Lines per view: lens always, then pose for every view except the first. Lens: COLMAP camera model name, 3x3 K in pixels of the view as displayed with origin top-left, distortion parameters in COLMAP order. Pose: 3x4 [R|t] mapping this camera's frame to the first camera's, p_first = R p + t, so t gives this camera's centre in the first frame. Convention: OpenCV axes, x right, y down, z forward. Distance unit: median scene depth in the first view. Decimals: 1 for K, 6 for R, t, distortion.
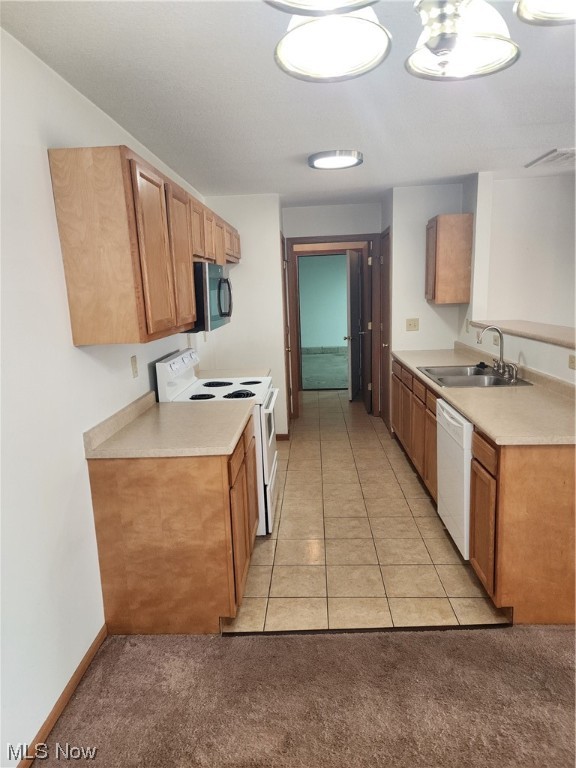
lens RADIAL K [[509.0, 0, 282.0], [0, 509.0, 376.5], [0, 0, 1]] dist [0.073195, -0.056331]
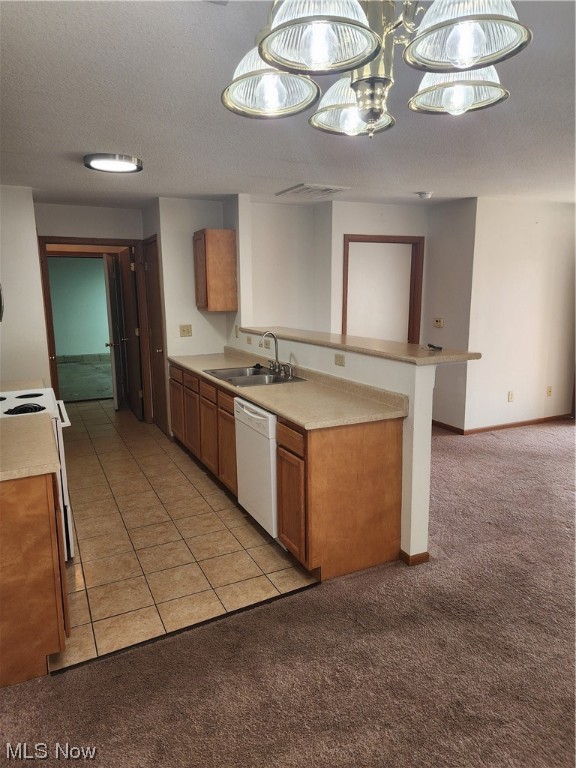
lens RADIAL K [[509.0, 0, 284.7], [0, 509.0, 368.3], [0, 0, 1]] dist [0.073195, -0.056331]
pose [[0.880155, -0.043801, 0.472662, -0.133296], [0.057623, 0.998229, -0.014796, 0.004570], [-0.471177, 0.040259, 0.881120, -0.008901]]
